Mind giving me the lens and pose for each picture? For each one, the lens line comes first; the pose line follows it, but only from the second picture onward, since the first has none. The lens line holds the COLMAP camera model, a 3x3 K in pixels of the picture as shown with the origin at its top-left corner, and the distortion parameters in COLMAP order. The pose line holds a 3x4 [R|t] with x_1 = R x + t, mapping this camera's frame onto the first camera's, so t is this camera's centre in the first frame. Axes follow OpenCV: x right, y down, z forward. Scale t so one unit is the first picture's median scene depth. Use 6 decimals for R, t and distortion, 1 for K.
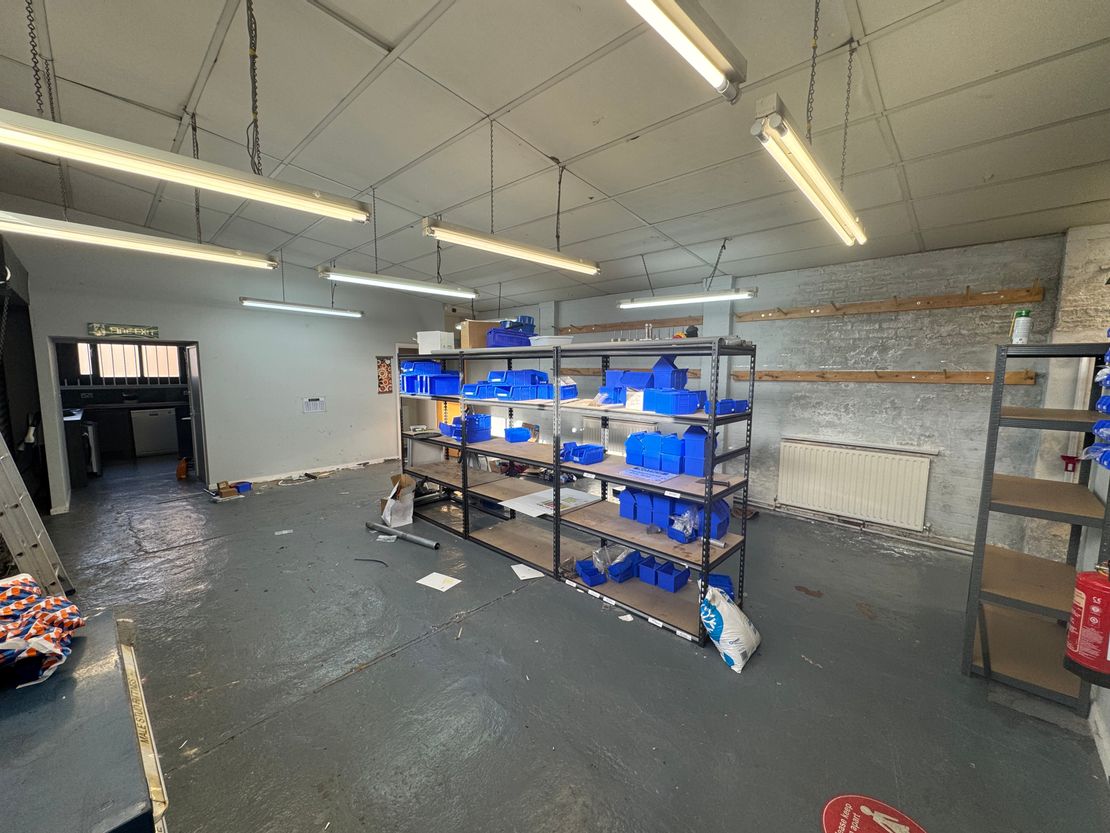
lens RADIAL K [[441.4, 0, 556.9], [0, 441.4, 419.8], [0, 0, 1]] dist [-0.003303, -0.000278]
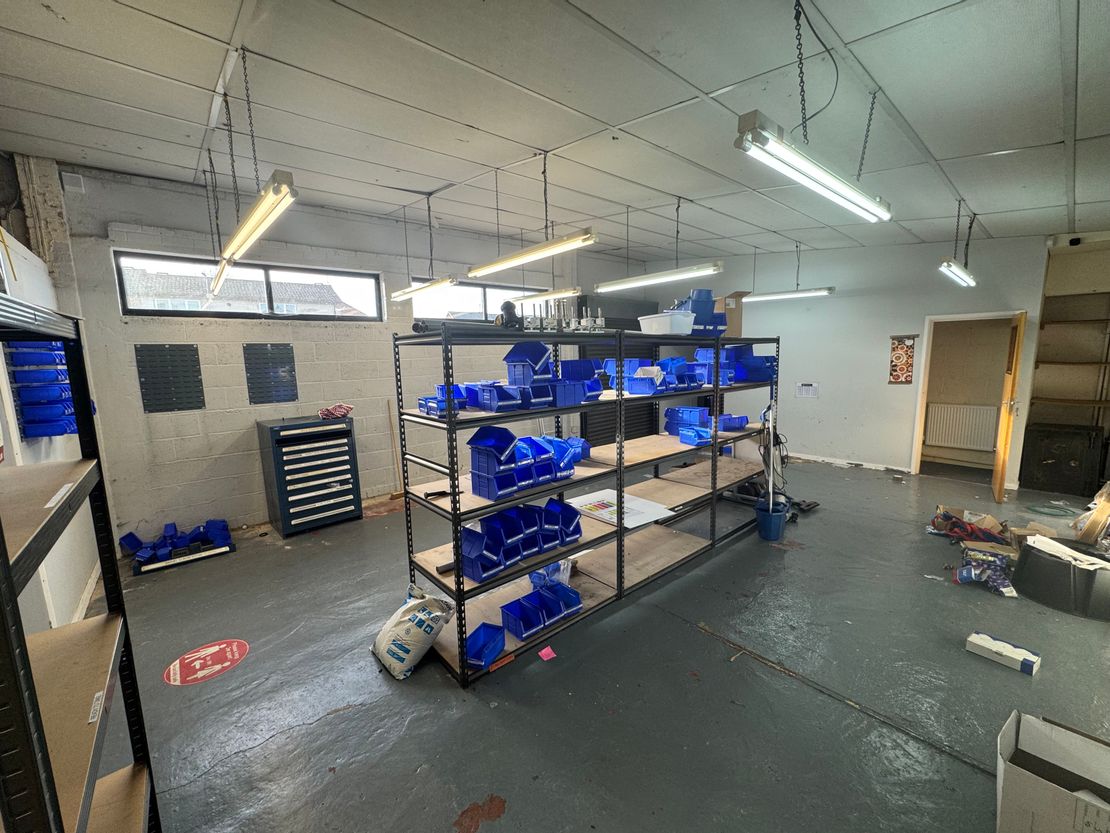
lens RADIAL K [[441.4, 0, 557.6], [0, 441.4, 412.9], [0, 0, 1]] dist [-0.003303, -0.000278]
pose [[-0.110091, 0.122288, -0.986370, 0.446155], [-0.096998, 0.986343, 0.133111, -0.055105], [0.989177, 0.110330, -0.096726, 0.496399]]
